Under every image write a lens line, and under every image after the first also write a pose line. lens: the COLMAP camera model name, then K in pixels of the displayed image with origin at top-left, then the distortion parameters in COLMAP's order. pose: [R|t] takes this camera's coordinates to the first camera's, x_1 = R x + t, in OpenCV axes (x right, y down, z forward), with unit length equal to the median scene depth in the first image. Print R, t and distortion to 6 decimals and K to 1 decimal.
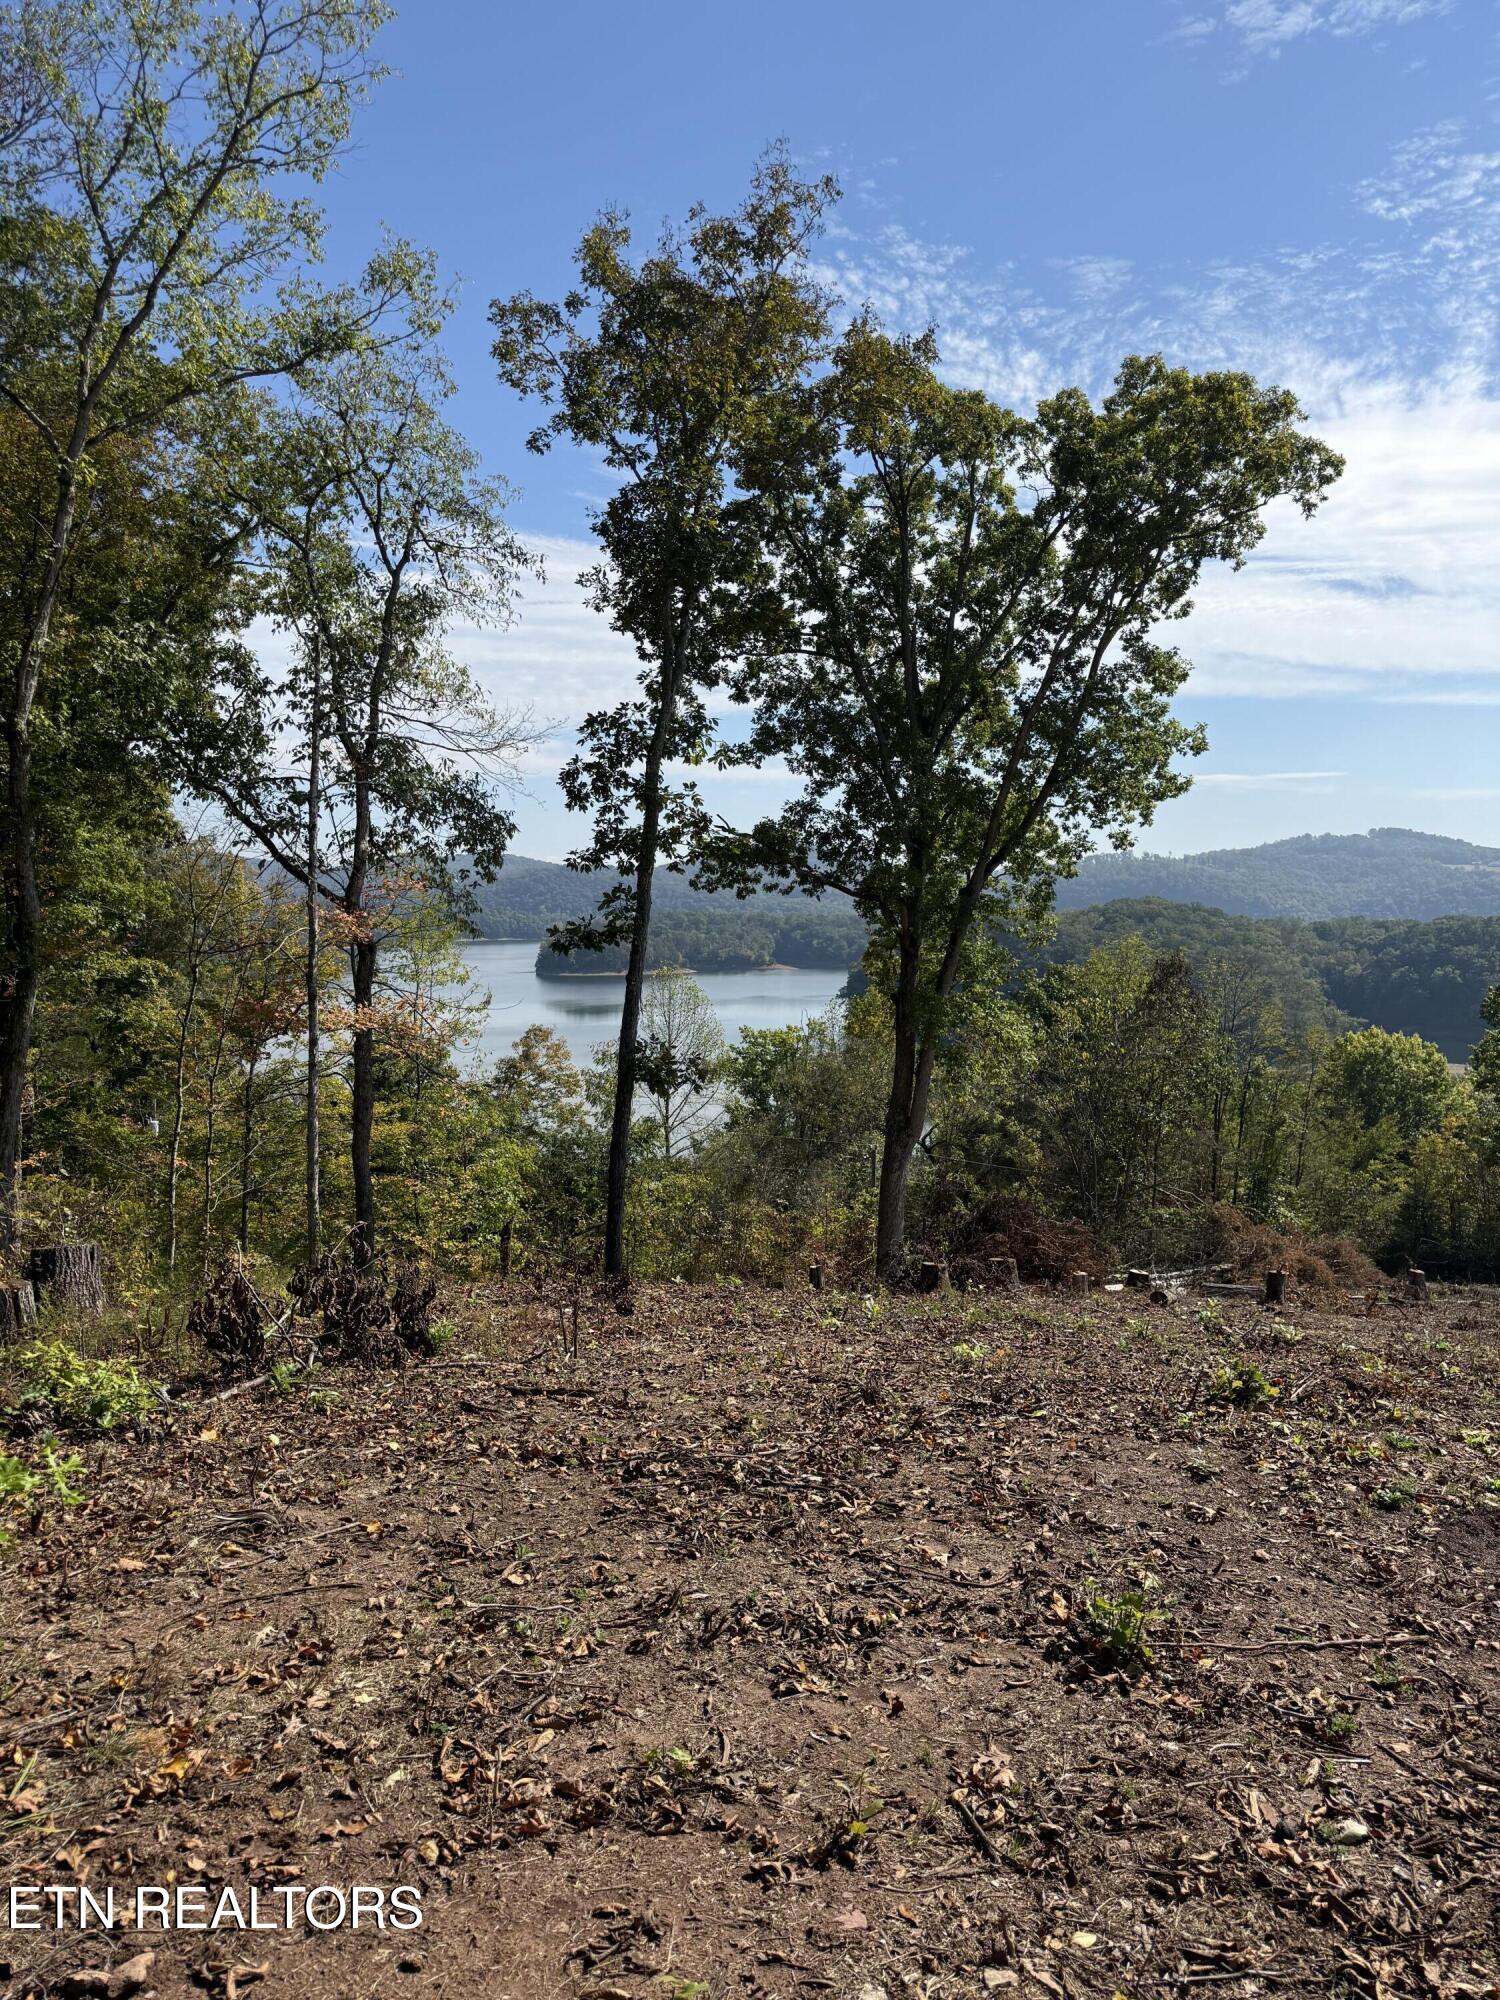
lens RADIAL K [[1389.9, 0, 738.2], [0, 1389.9, 996.6], [0, 0, 1]] dist [0.005124, -0.010493]
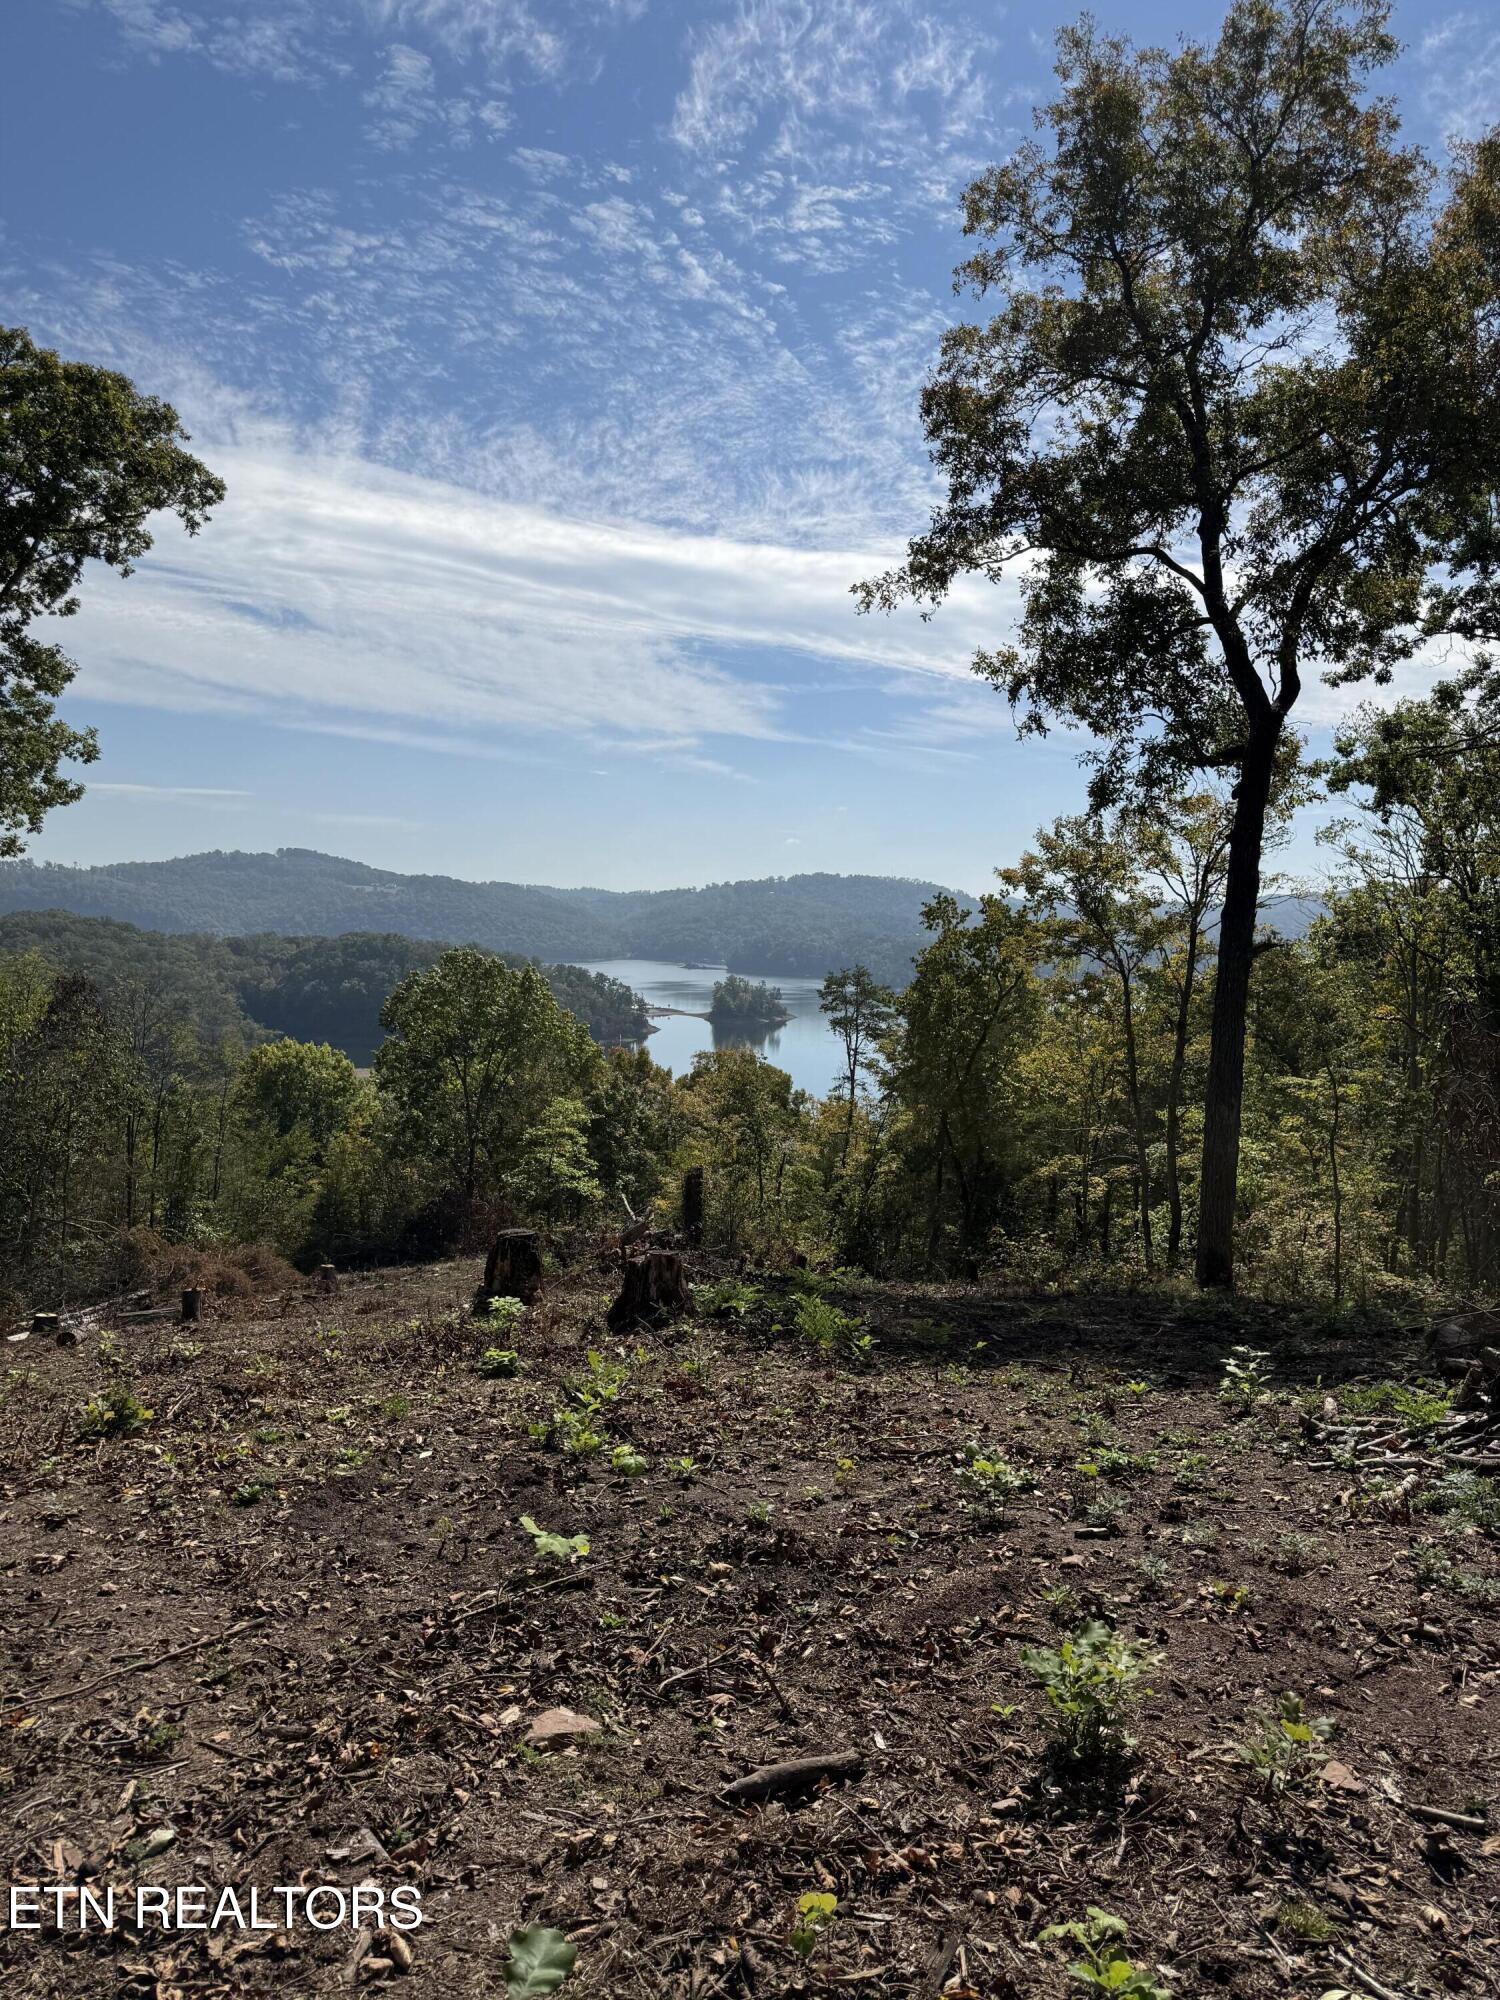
lens RADIAL K [[1391.5, 0, 750.0], [0, 1391.5, 1000.0], [0, 0, 1]] dist [0.014672, -0.019421]
pose [[0.736740, -0.027336, 0.675623, 0.017091], [0.033139, 0.999441, 0.004301, 0.000433], [-0.675364, 0.019221, 0.737234, -0.008506]]
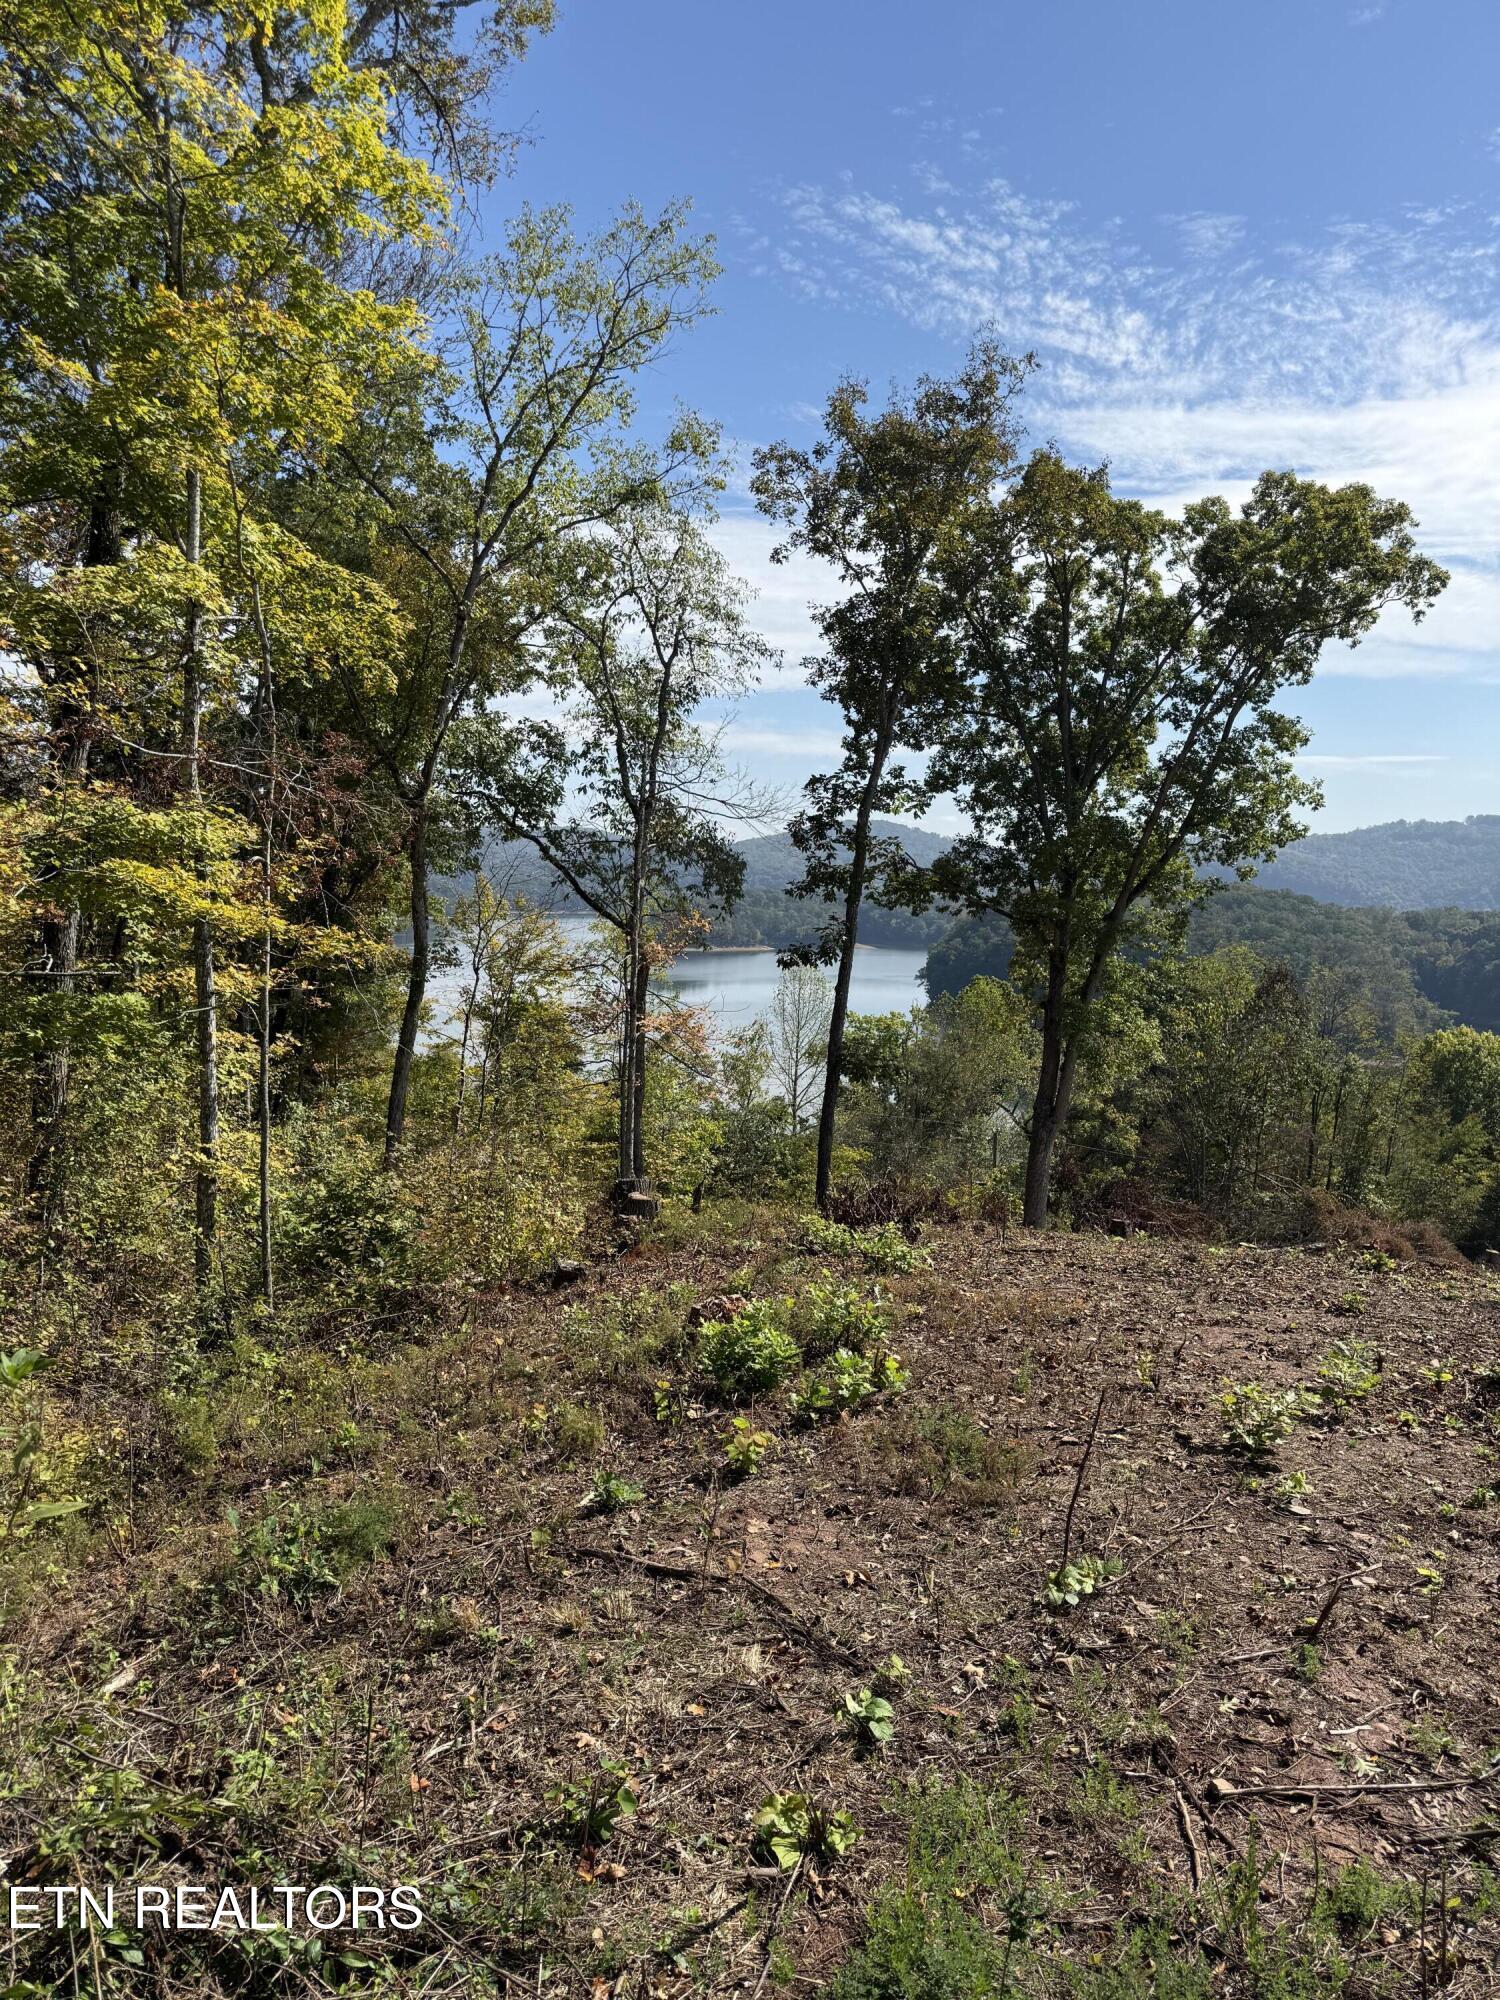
lens RADIAL K [[1466.0, 0, 705.2], [0, 1466.0, 1002.8], [0, 0, 1]] dist [0.010601, 0.001028]
pose [[0.998362, 0.022681, -0.052519, -0.131729], [-0.021298, 0.999415, 0.026747, -0.034404], [0.053095, -0.025585, 0.998262, -0.314108]]
